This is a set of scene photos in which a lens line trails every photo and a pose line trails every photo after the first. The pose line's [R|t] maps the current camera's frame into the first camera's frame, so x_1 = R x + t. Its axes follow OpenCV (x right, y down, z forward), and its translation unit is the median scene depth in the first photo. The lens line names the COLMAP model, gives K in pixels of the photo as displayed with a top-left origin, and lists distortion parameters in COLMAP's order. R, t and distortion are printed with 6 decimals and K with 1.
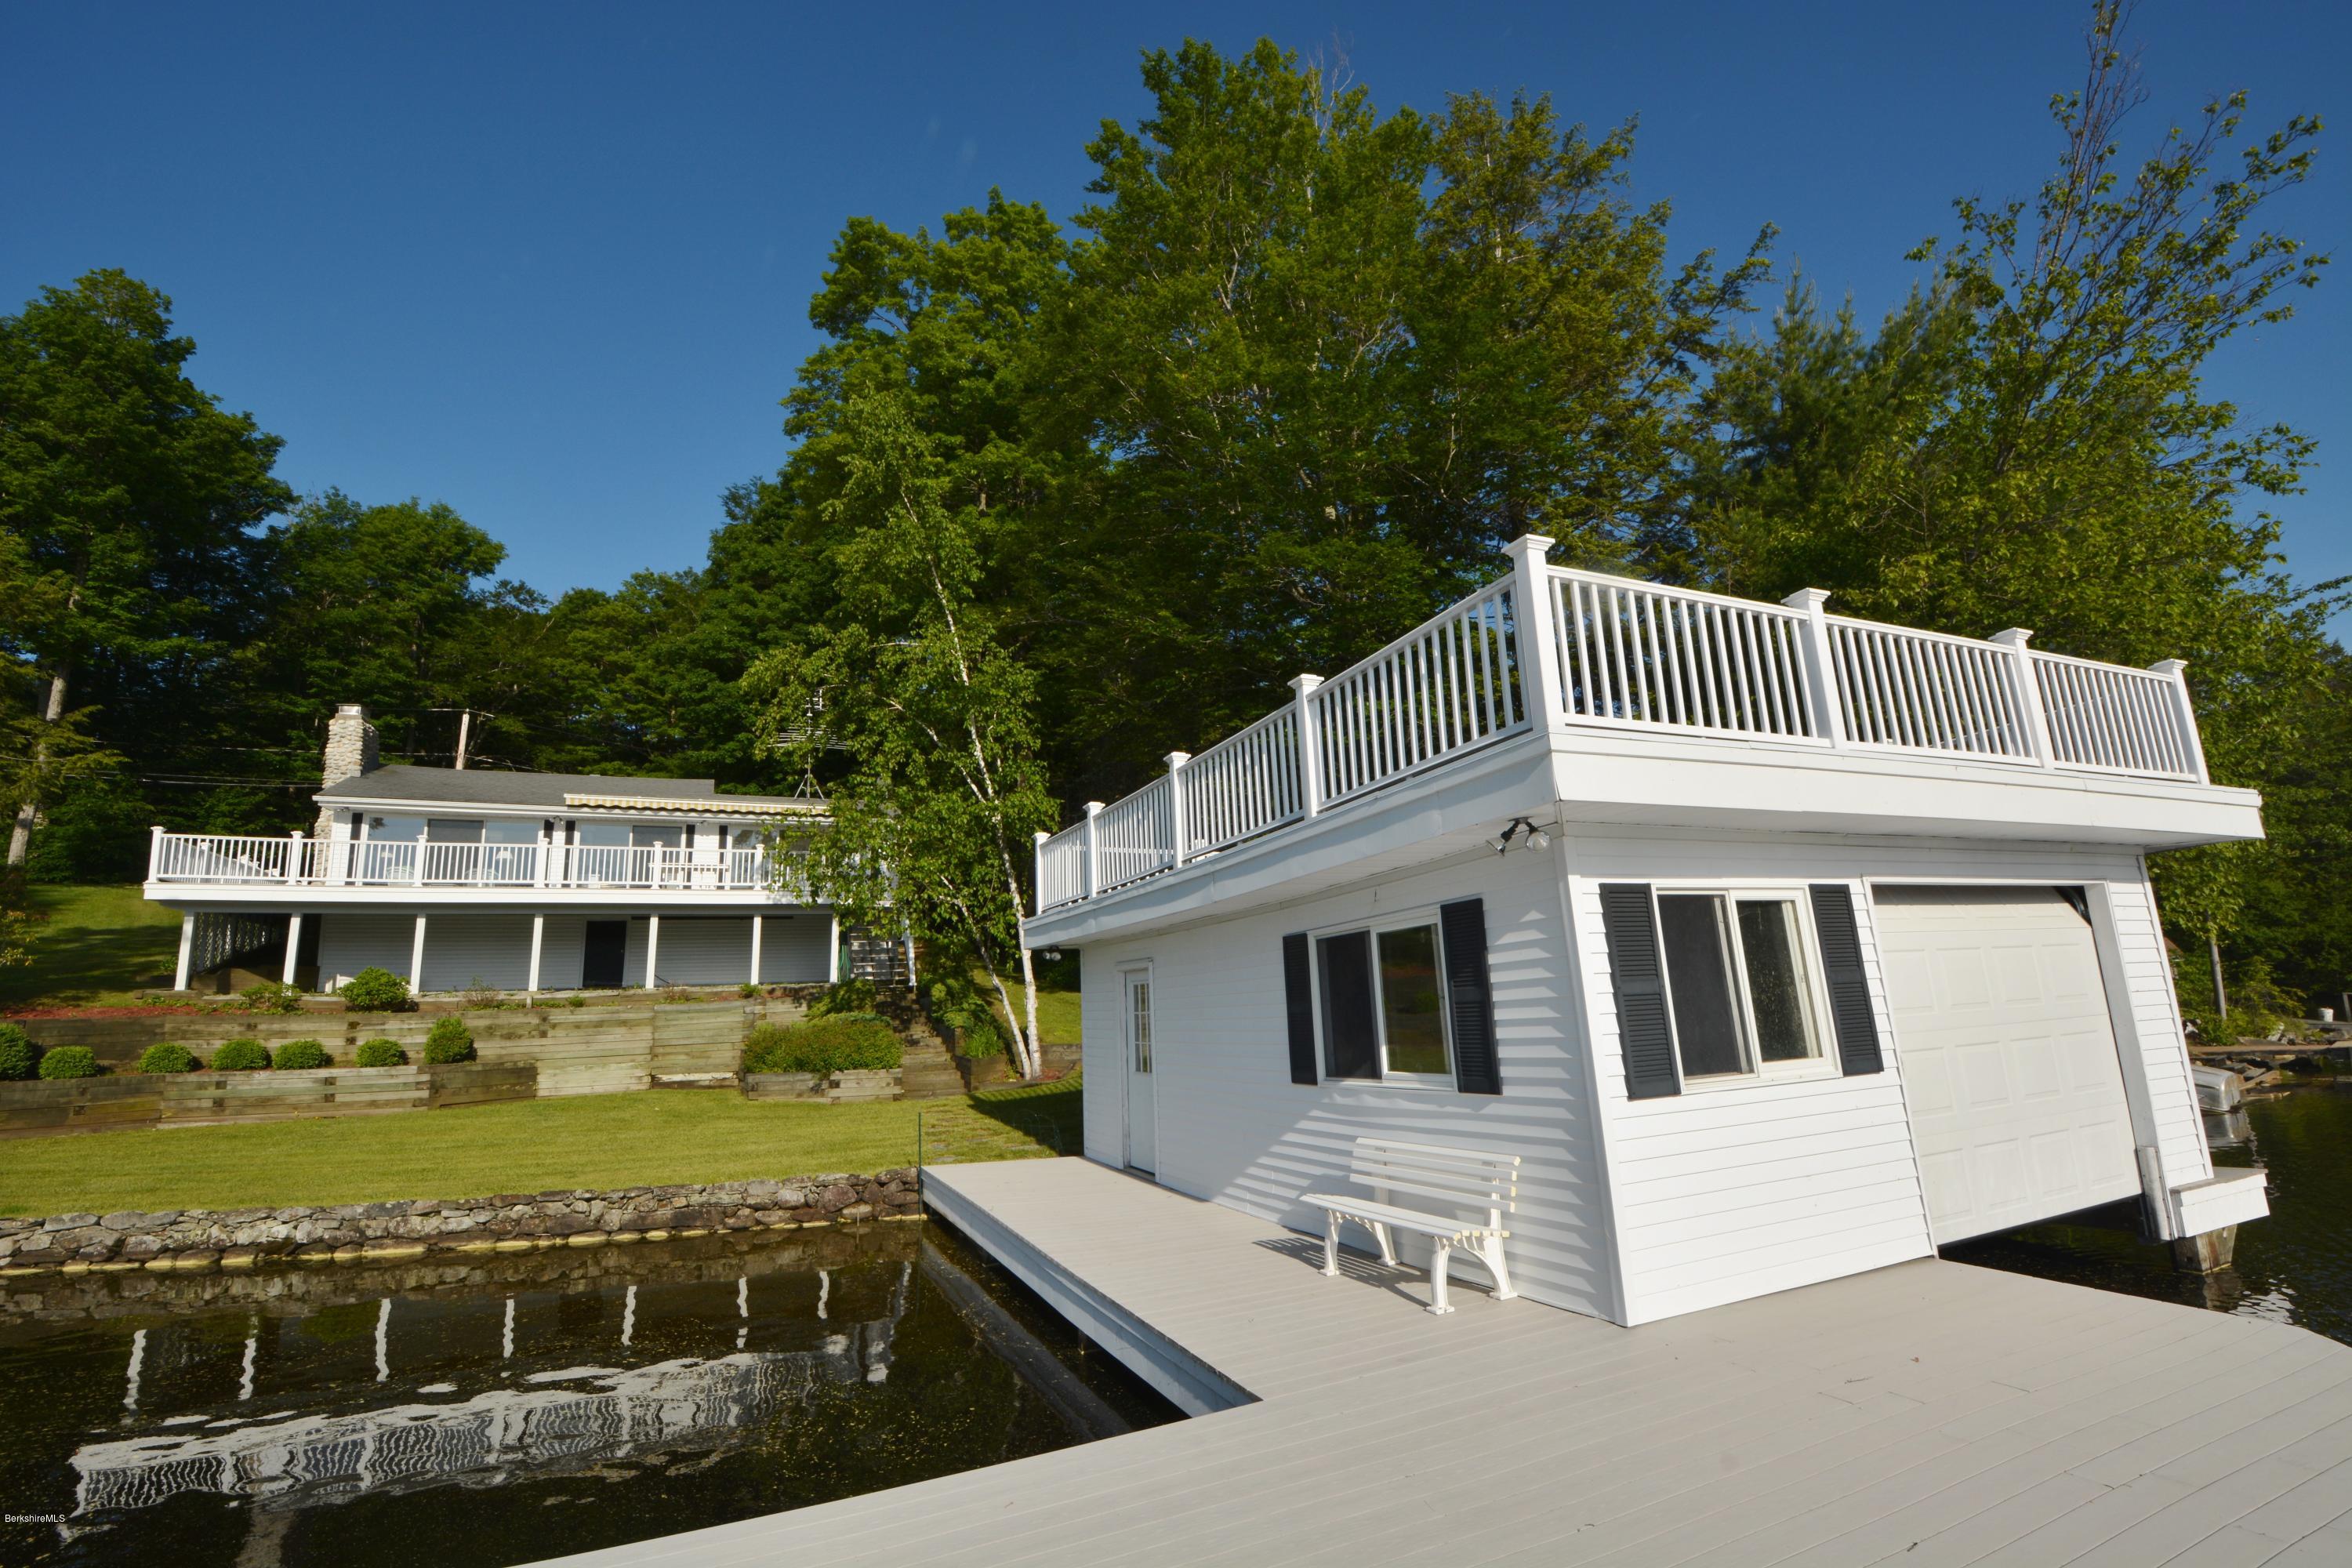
lens RADIAL K [[1049.8, 0, 1223.4], [0, 1049.8, 800.8], [0, 0, 1]] dist [-0.005236, -0.012142]
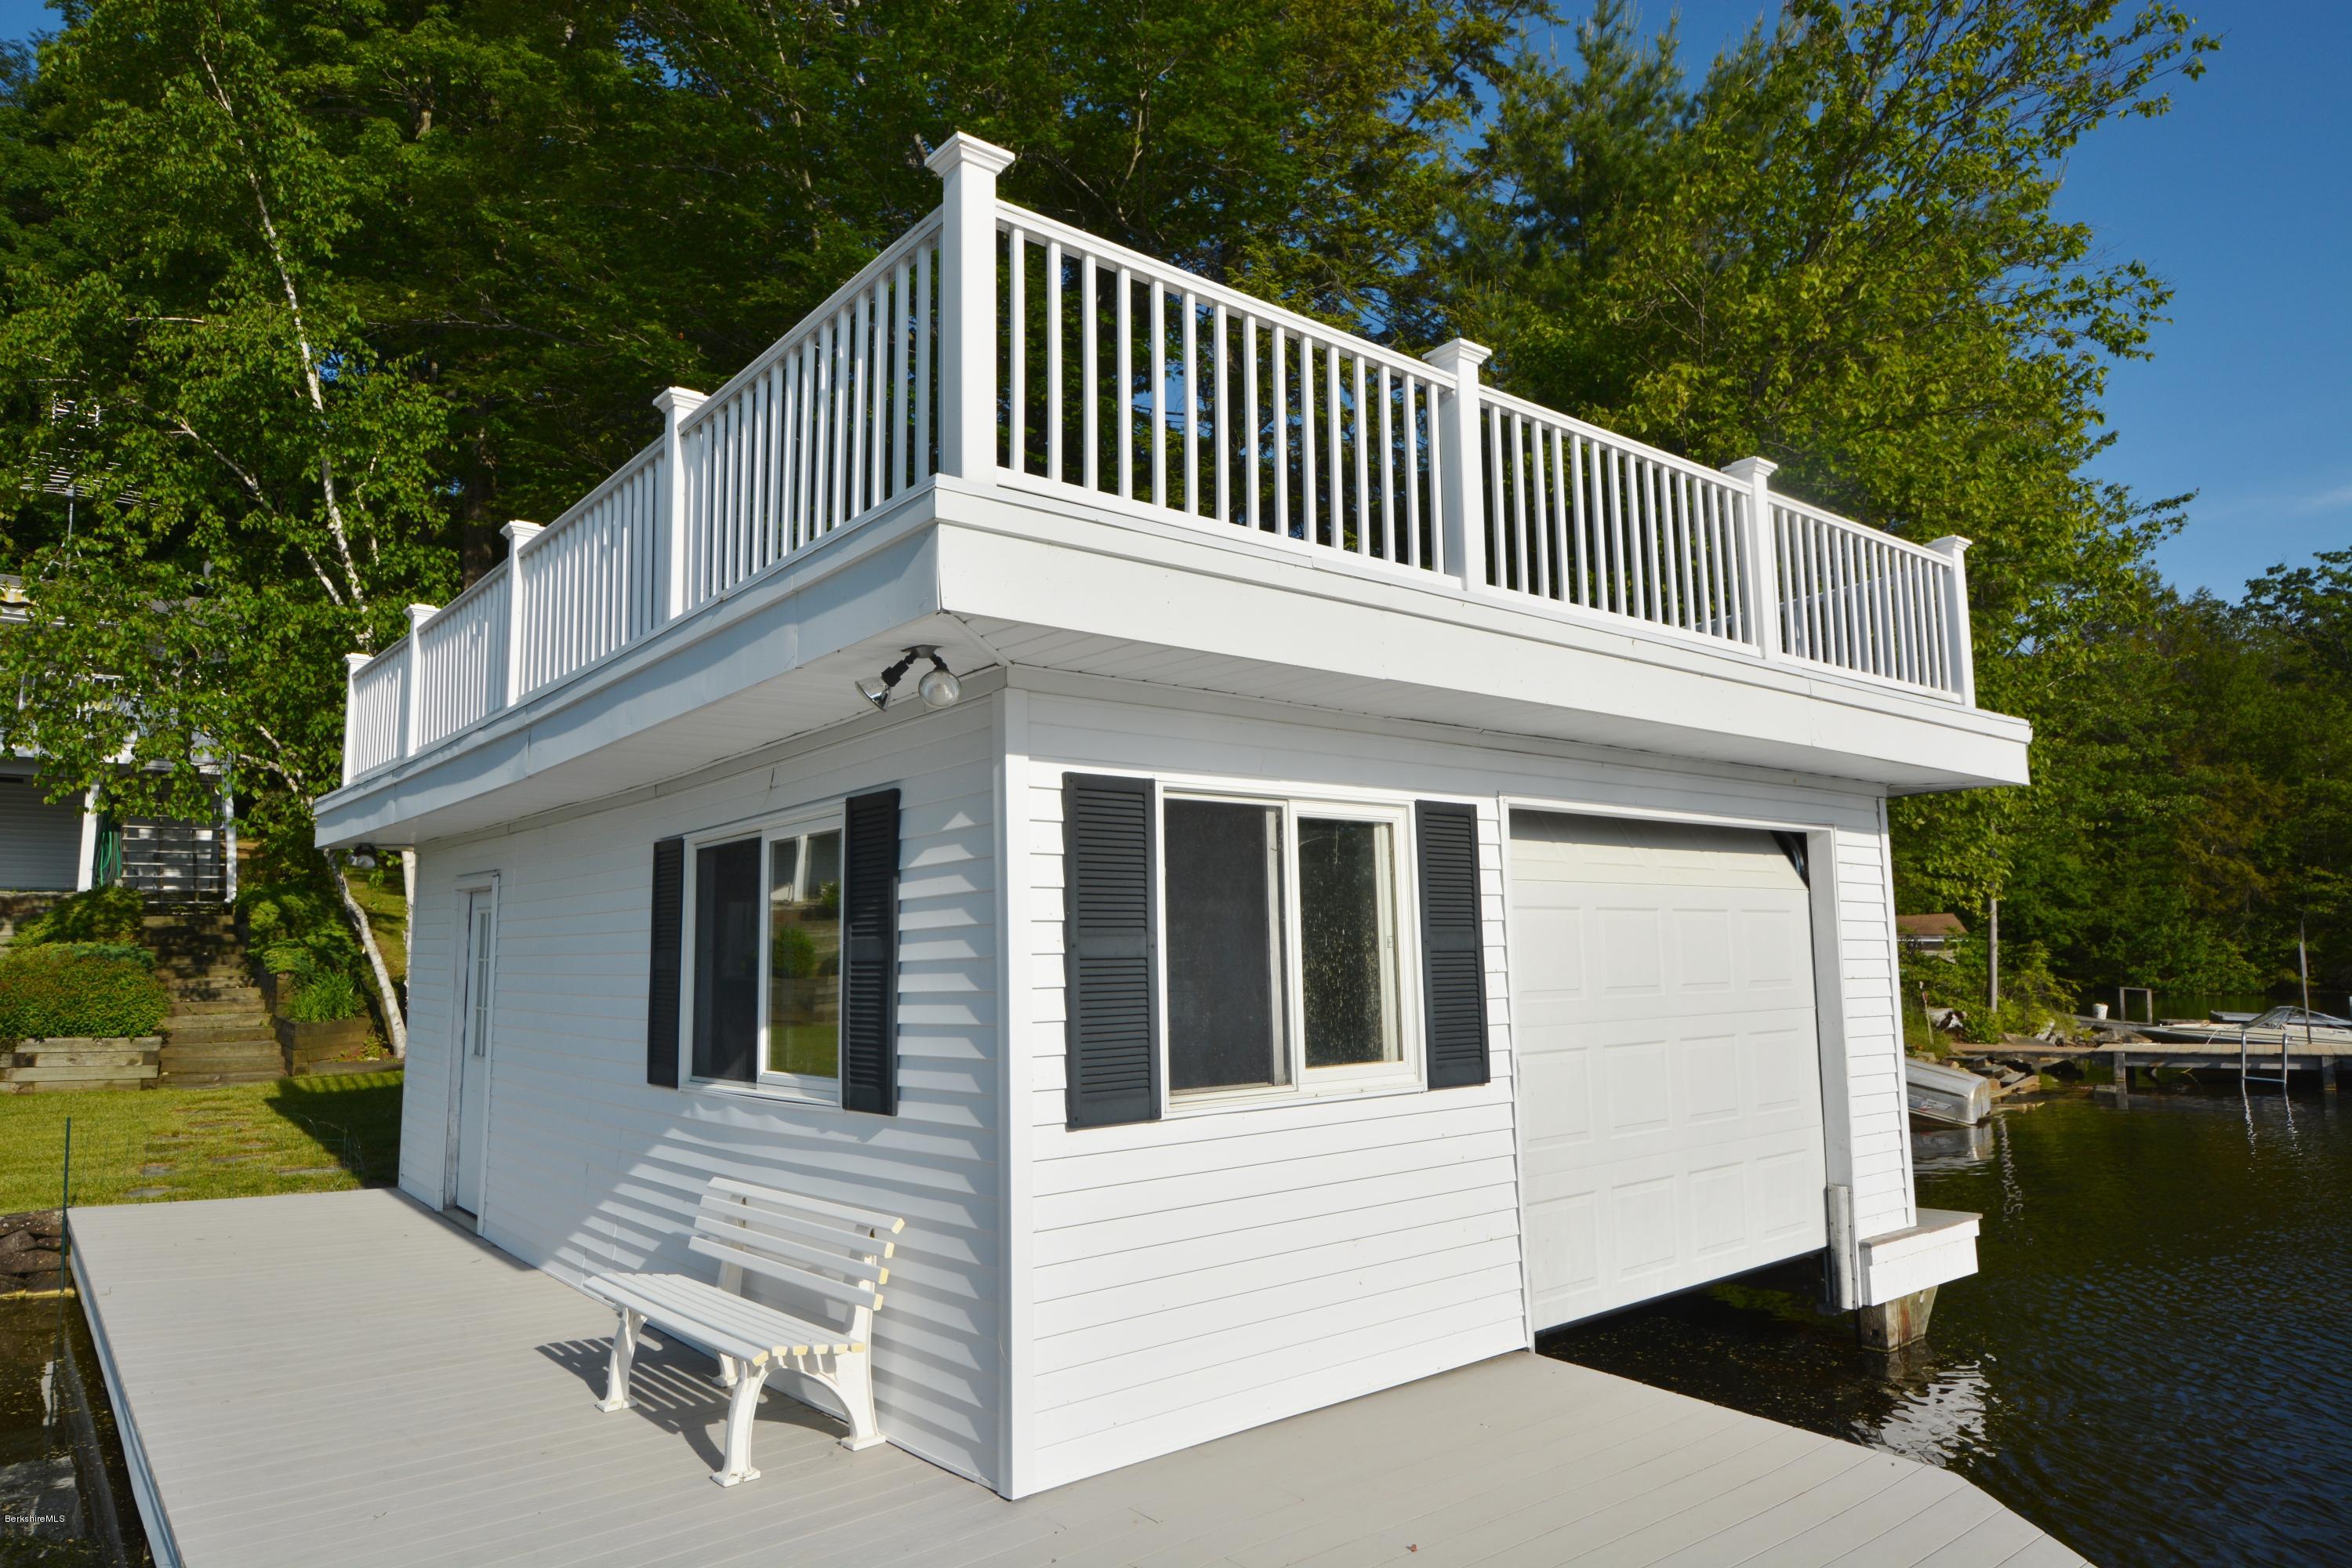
lens RADIAL K [[1451.9, 0, 1256.0], [0, 1451.9, 808.3], [0, 0, 1]] dist [0.025790, -0.030462]
pose [[0.958831, 0.061462, 0.277247, 0.055716], [-0.086125, 0.993252, 0.077666, 0.005994], [-0.270603, -0.098346, 0.957654, 0.041148]]
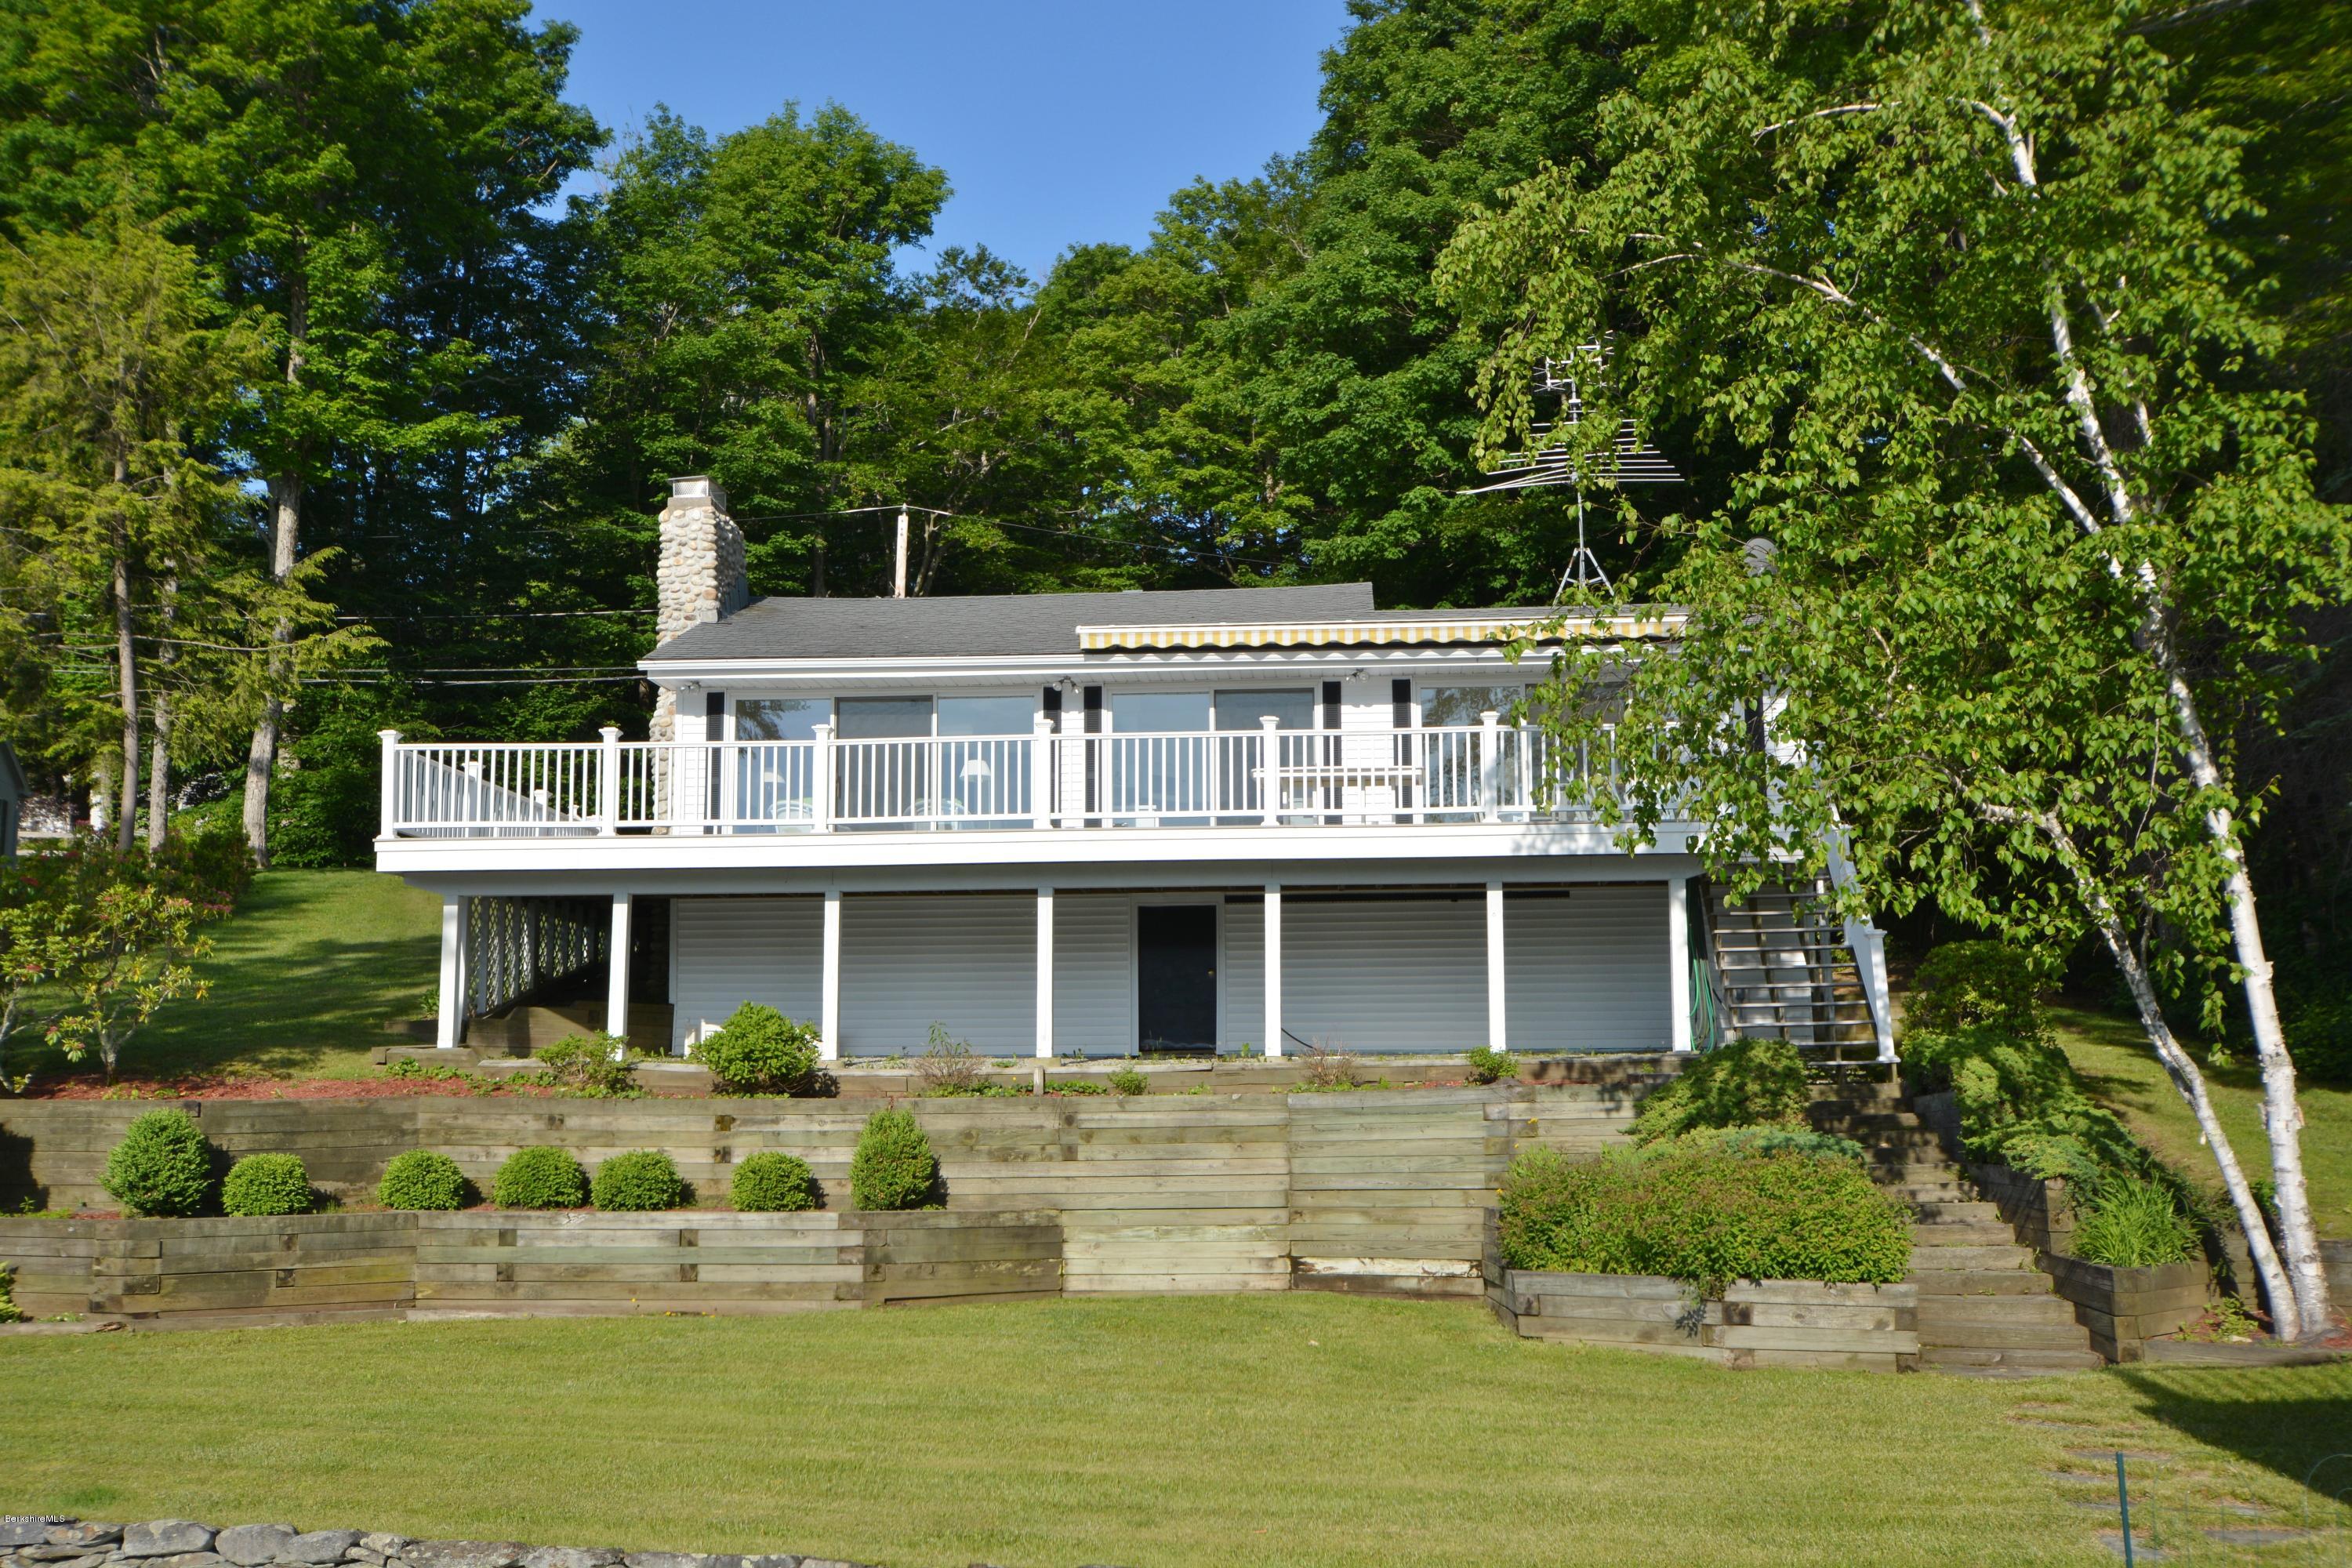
lens RADIAL K [[2527.2, 0, 1180.2], [0, 2527.2, 789.4], [0, 0, 1]] dist [0.044255, 0.000000]
pose [[0.863855, -0.034442, -0.502562, -0.079560], [0.065878, 0.996816, 0.044924, 0.029743], [0.499414, -0.071915, 0.863373, 0.131207]]
